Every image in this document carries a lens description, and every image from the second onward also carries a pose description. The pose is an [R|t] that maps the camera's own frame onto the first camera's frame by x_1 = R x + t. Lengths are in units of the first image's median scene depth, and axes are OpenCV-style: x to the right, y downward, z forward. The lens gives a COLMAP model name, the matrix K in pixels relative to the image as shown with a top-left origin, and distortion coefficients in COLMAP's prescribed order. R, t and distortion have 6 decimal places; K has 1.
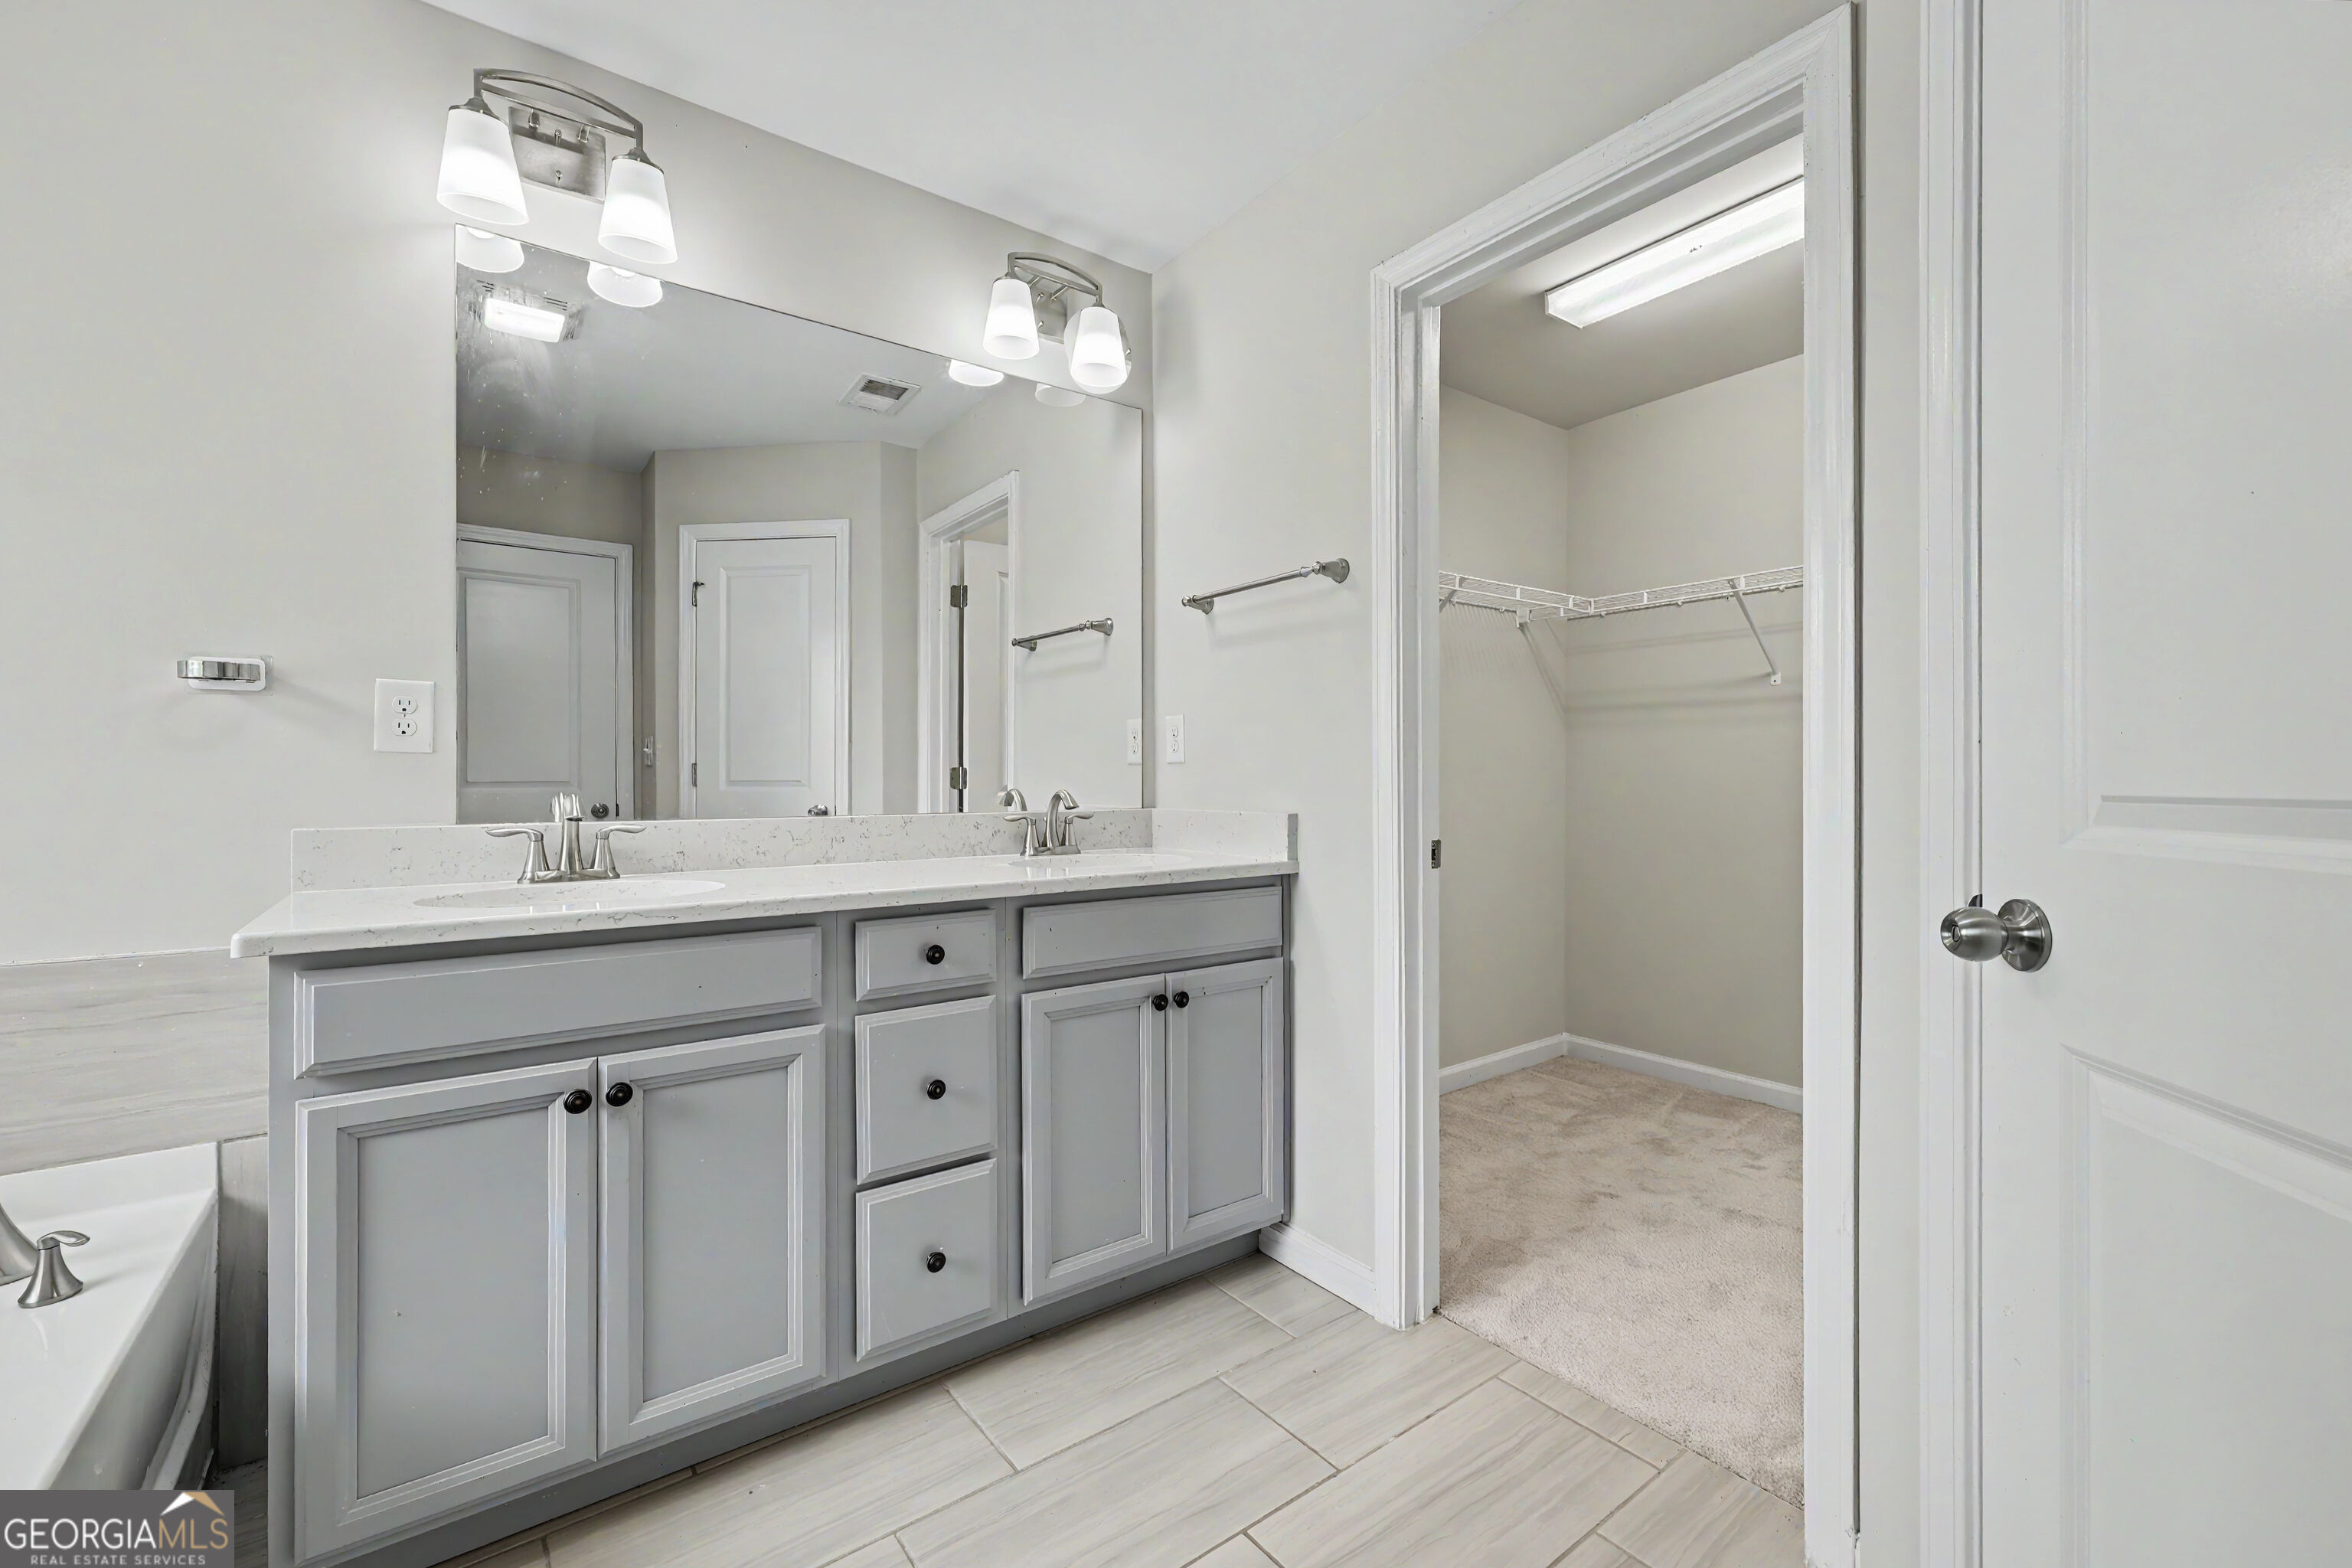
lens RADIAL K [[967.8, 0, 1183.1], [0, 967.8, 780.4], [0, 0, 1]] dist [0.003601, 0.000500]
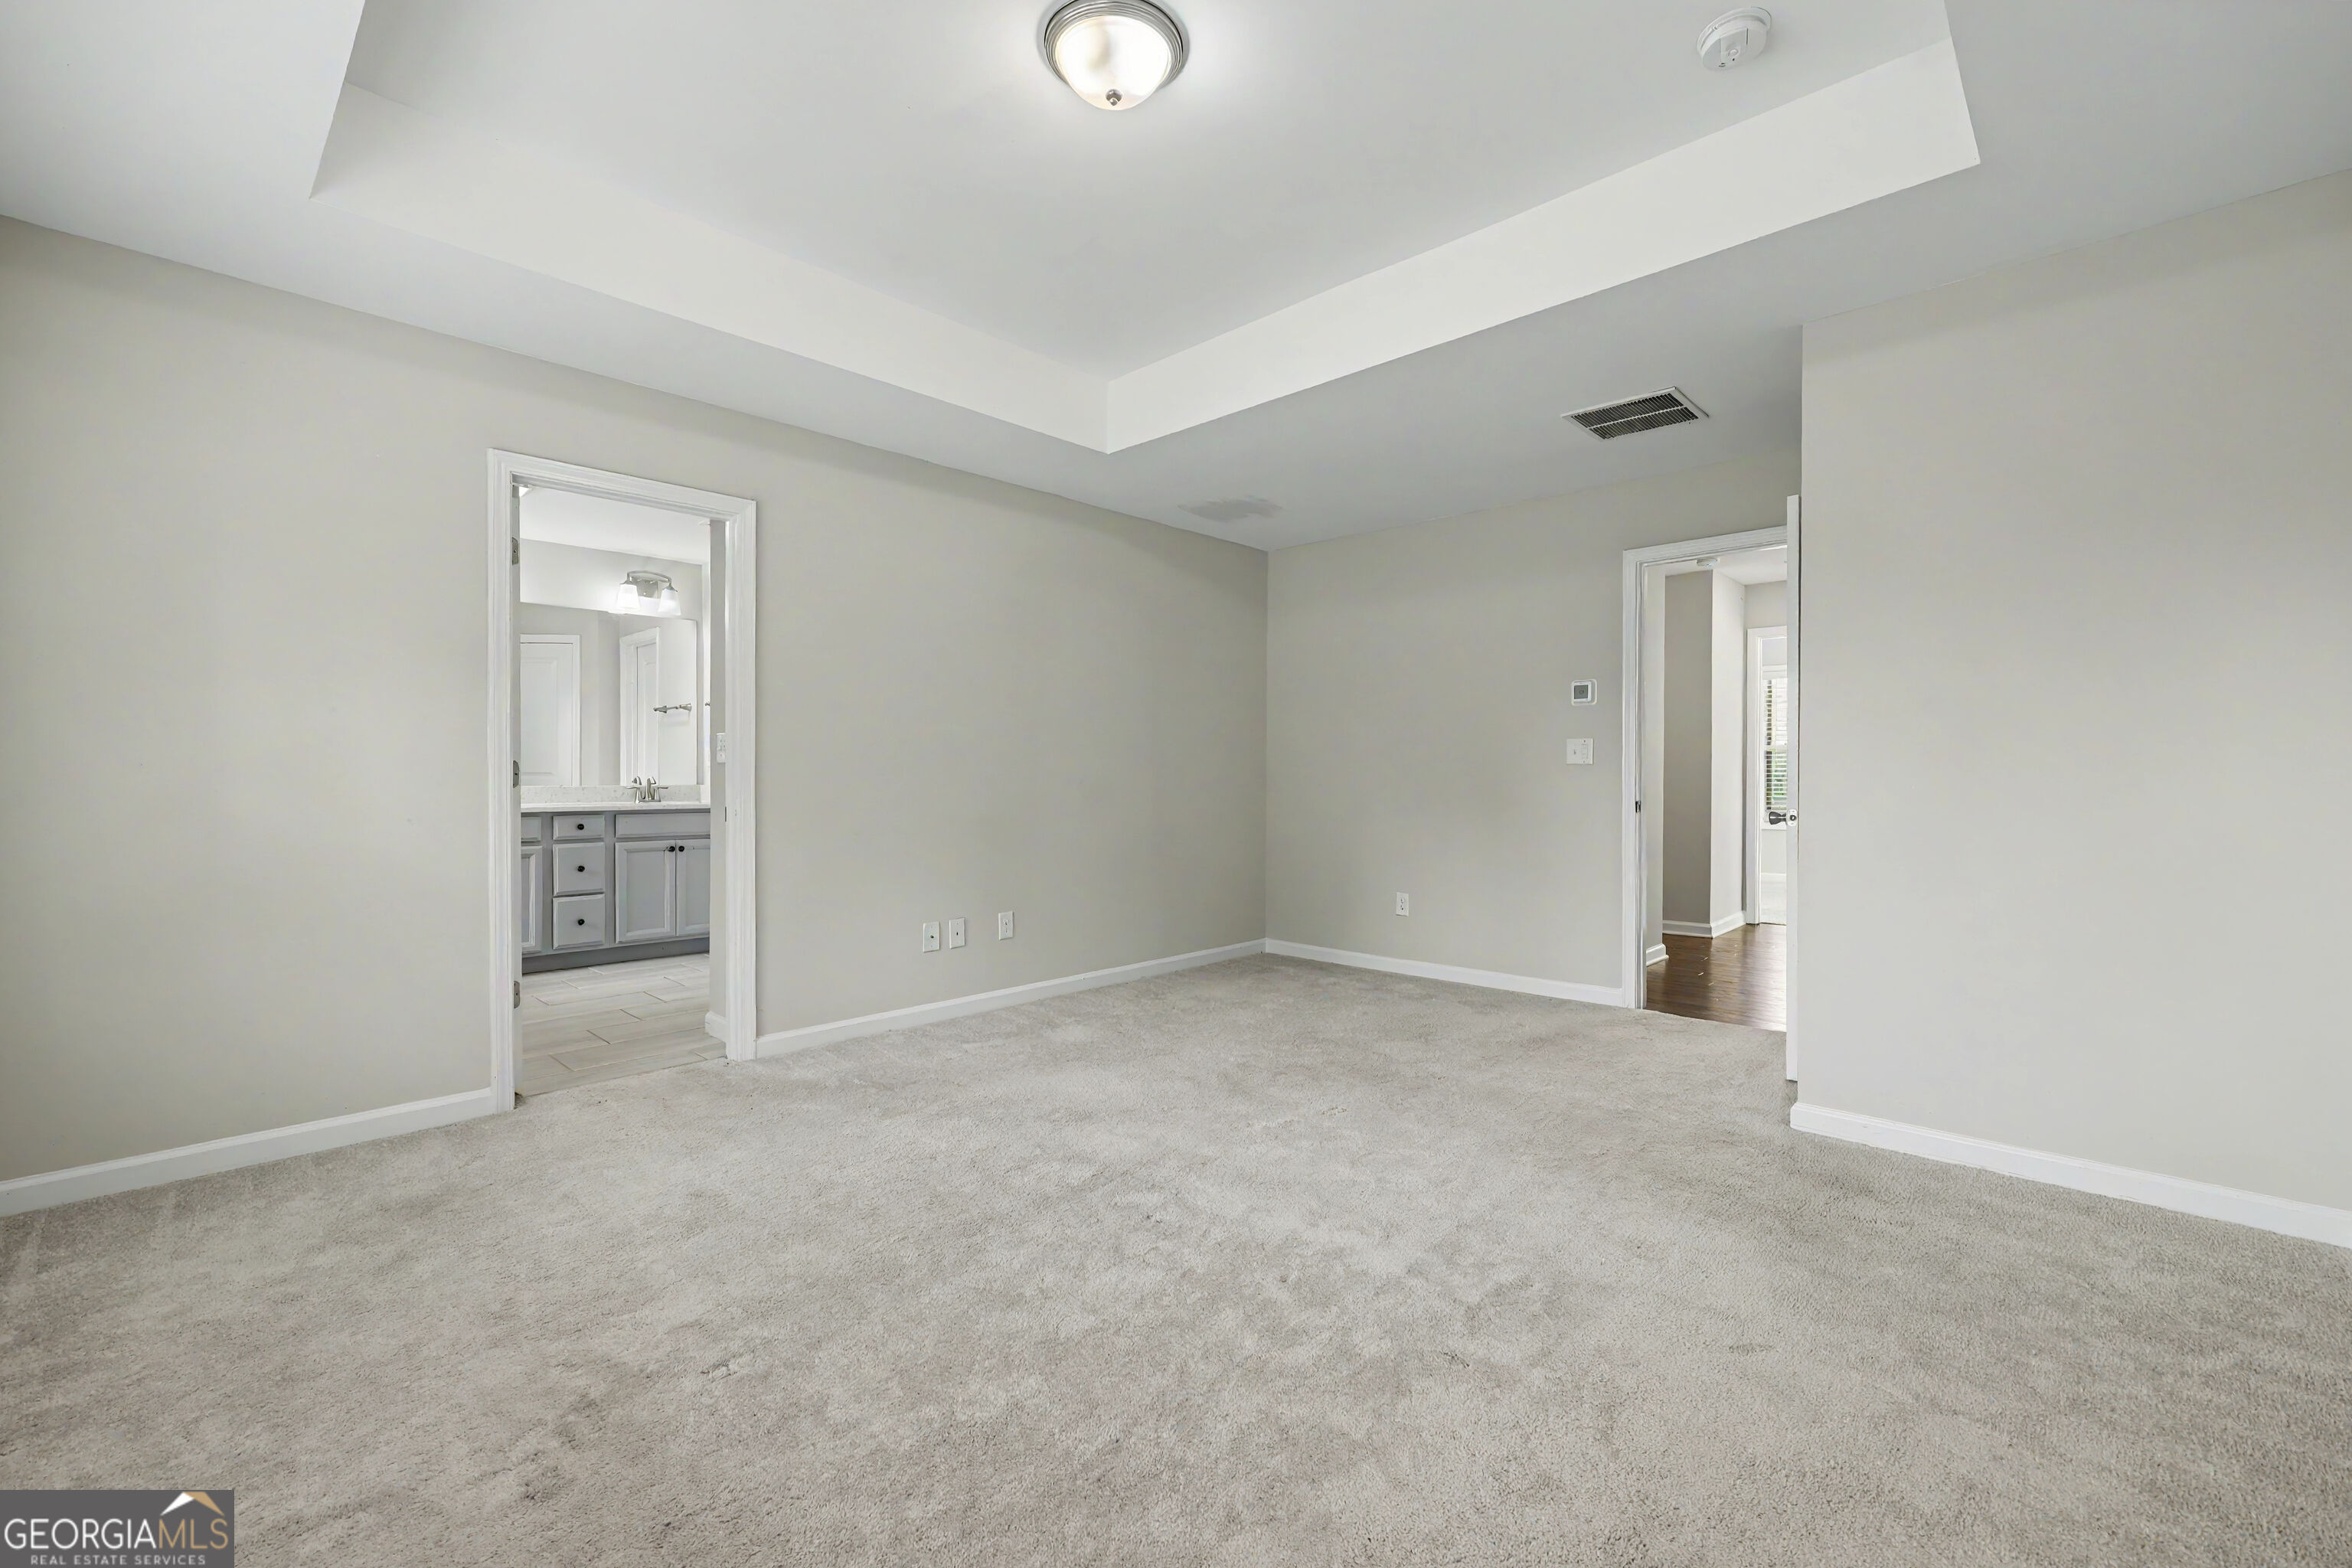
lens RADIAL K [[967.8, 0, 1168.3], [0, 967.8, 778.1], [0, 0, 1]] dist [0.003601, 0.000500]
pose [[0.987343, 0.002735, 0.158577, 1.082625], [-0.003252, 0.999990, 0.003001, 0.000342], [-0.158567, -0.003479, 0.987342, -2.326460]]
